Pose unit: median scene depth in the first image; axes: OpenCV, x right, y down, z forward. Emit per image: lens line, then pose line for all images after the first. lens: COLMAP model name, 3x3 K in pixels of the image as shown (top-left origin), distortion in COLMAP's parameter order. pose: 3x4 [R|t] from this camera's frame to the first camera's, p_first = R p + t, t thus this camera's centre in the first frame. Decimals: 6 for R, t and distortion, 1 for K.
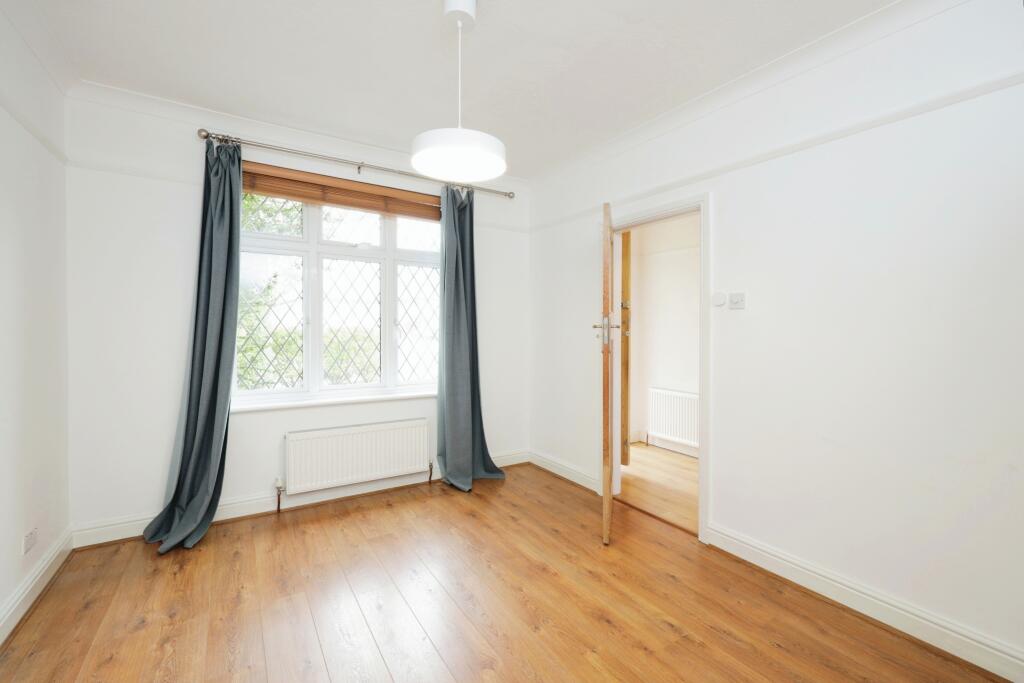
lens RADIAL K [[423.0, 0, 507.7], [0, 423.0, 308.2], [0, 0, 1]] dist [-0.000077, -0.000014]
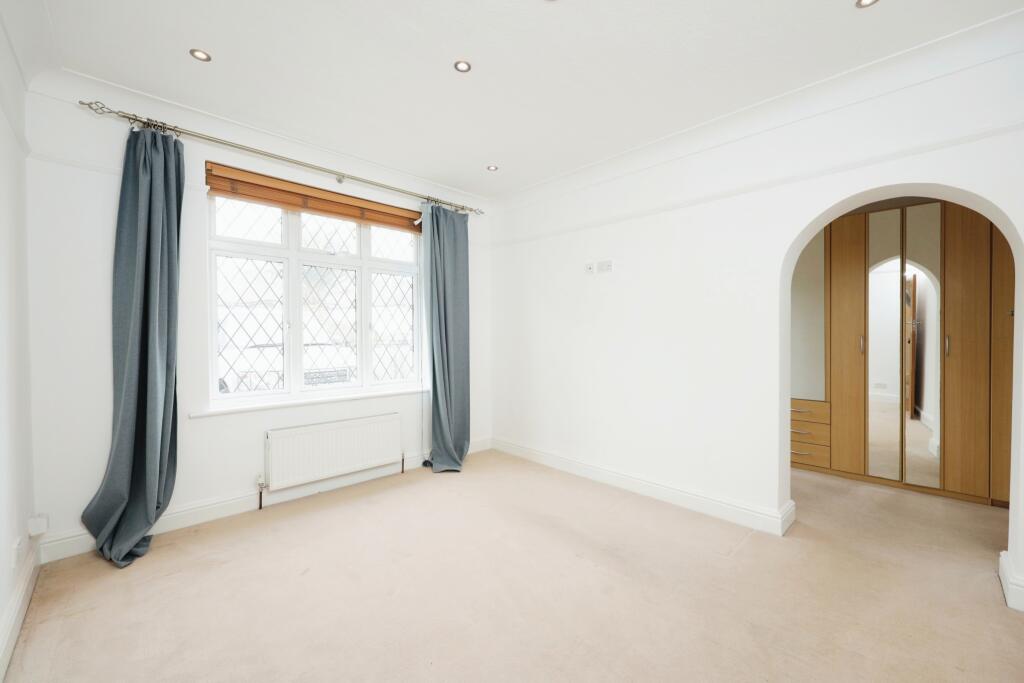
lens RADIAL K [[411.2, 0, 512.0], [0, 411.2, 341.5], [0, 0, 1]] dist [0.000623, 0.000063]
pose [[0.979337, -0.005046, 0.202171, -0.137006], [-0.008856, 0.997660, 0.067799, -0.003646], [-0.202040, -0.068188, 0.977001, -0.097086]]
